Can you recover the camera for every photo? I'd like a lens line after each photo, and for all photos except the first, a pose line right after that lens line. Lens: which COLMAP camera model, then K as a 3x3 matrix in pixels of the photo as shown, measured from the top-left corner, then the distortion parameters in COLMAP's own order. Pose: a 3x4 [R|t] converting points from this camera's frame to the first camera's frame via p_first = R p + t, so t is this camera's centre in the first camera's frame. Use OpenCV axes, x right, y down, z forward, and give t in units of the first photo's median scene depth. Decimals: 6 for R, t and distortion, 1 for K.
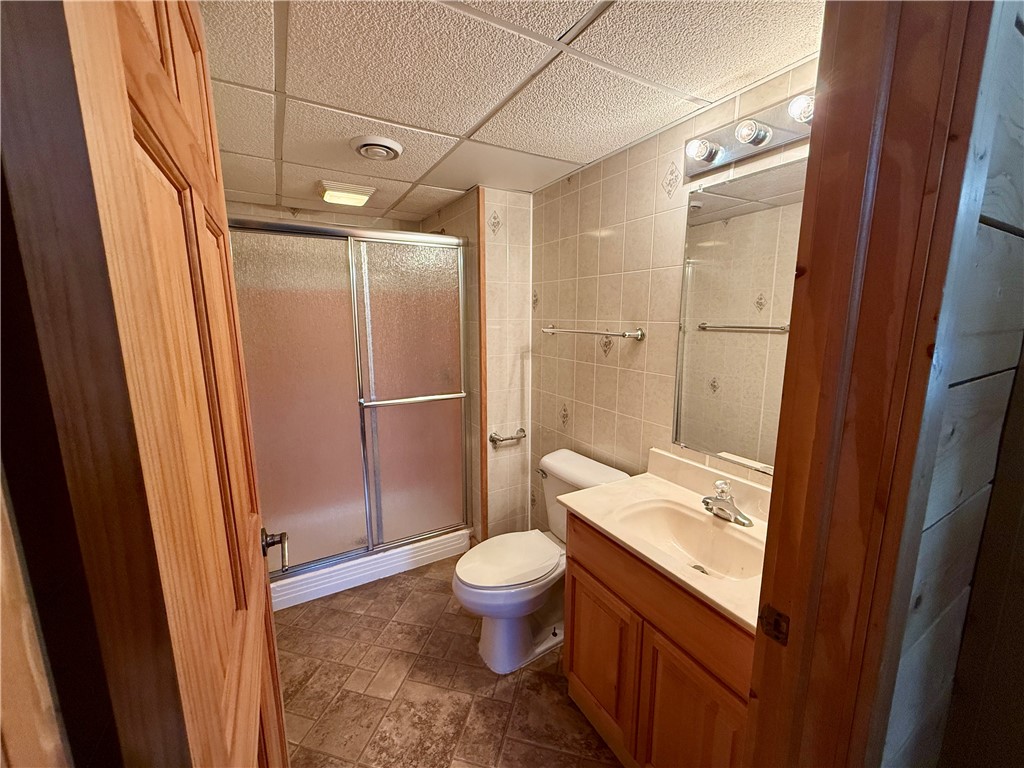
lens RADIAL K [[406.1, 0, 507.6], [0, 406.1, 384.3], [0, 0, 1]] dist [0.001491, -0.000318]
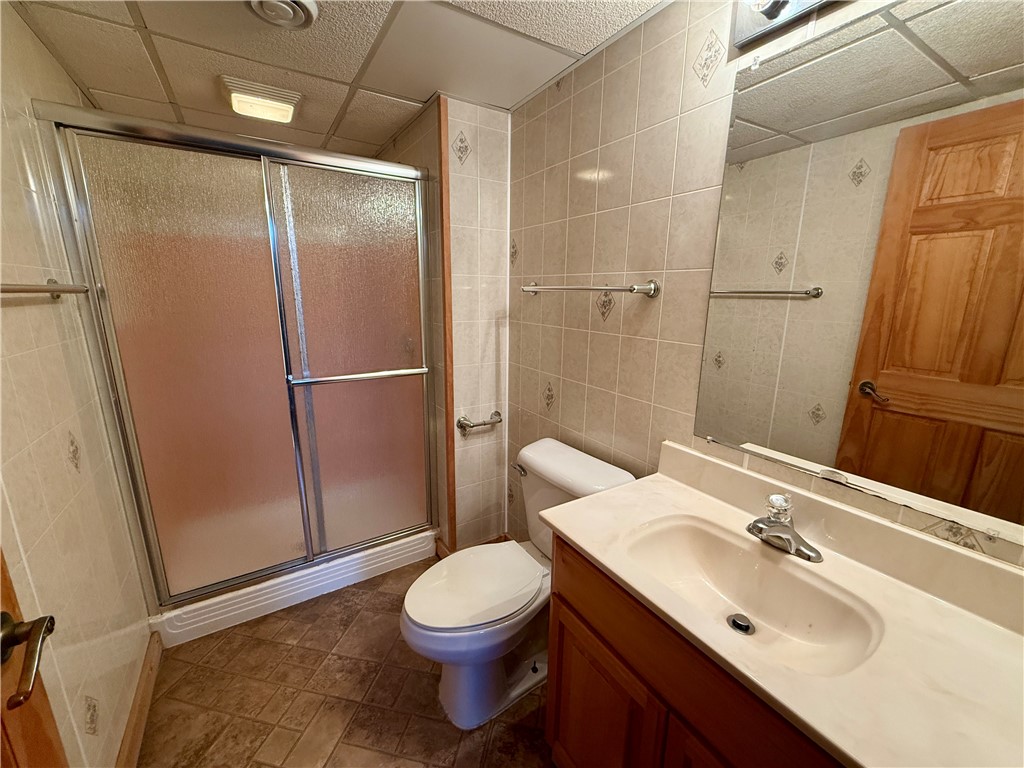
lens RADIAL K [[406.1, 0, 507.1], [0, 406.1, 383.1], [0, 0, 1]] dist [0.001491, -0.000318]
pose [[0.999096, 0.001827, 0.042479, 0.025769], [-0.004113, 0.998543, 0.053801, 0.008878], [-0.042319, -0.053927, 0.997648, 0.226206]]
